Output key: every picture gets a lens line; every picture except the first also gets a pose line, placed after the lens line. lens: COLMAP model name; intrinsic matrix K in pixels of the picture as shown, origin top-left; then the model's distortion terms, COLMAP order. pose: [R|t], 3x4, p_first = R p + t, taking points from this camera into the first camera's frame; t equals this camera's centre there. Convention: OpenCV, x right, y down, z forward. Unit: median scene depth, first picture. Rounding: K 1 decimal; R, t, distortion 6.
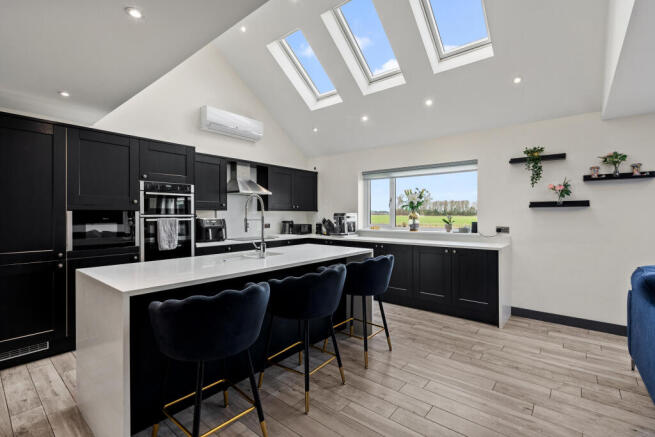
lens RADIAL K [[301.0, 0, 325.9], [0, 301.0, 217.8], [0, 0, 1]] dist [-0.012359, -0.000049]
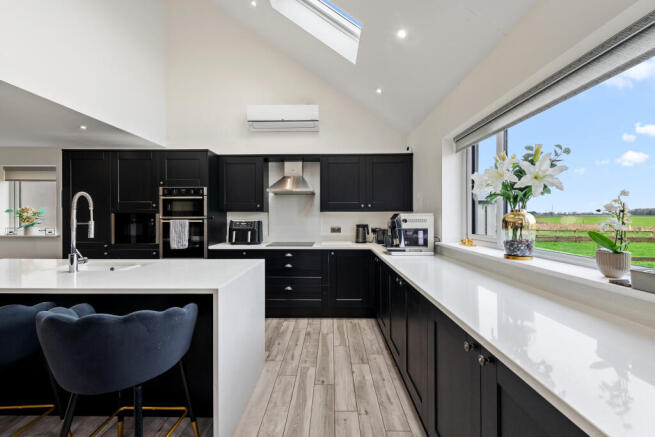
lens RADIAL K [[273.2, 0, 325.8], [0, 273.2, 217.3], [0, 0, 1]] dist [0.001859, -0.000882]
pose [[0.623281, 0.004193, -0.781987, 0.528834], [-0.007216, 0.999974, -0.000390, -0.010169], [0.781965, 0.005885, 0.623295, 0.745089]]
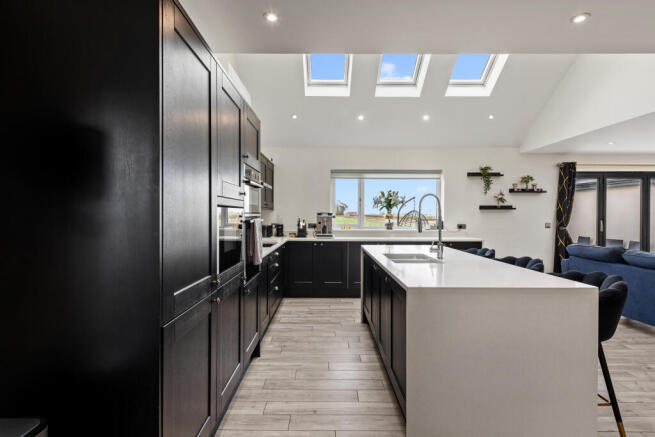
lens RADIAL K [[335.3, 0, 327.0], [0, 335.3, 217.0], [0, 0, 1]] dist [0.001604, 0.000023]
pose [[0.762673, -0.001259, 0.646783, -0.841918], [0.002522, 0.999996, -0.001027, -0.000680], [-0.646780, 0.002414, 0.762673, 0.281786]]
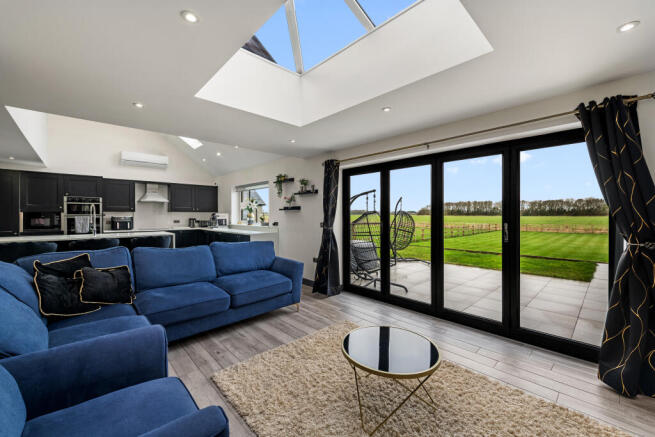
lens RADIAL K [[273.2, 0, 331.7], [0, 273.2, 214.1], [0, 0, 1]] dist [0.001859, -0.000882]
pose [[0.992424, 0.001599, -0.122847, 1.127128], [-0.002952, 0.999937, -0.010827, 0.001068], [0.122822, 0.011107, 0.992367, -0.453133]]
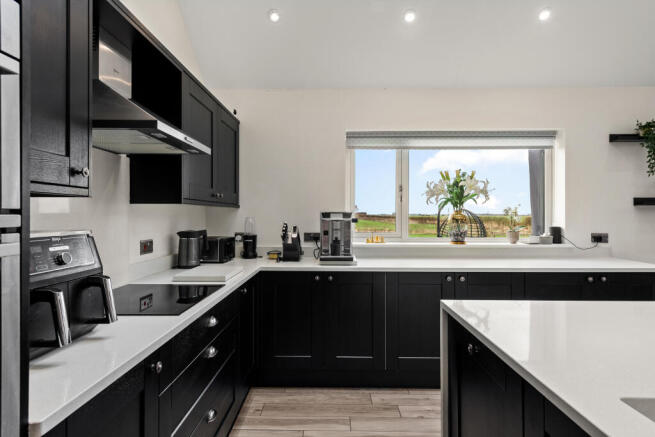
lens RADIAL K [[370.5, 0, 323.5], [0, 370.5, 213.2], [0, 0, 1]] dist [-0.005094, -0.001883]
pose [[0.778744, 0.004918, 0.627323, -0.440675], [0.004643, 0.999897, -0.013603, -0.007649], [-0.627325, 0.013506, 0.778641, 0.781127]]
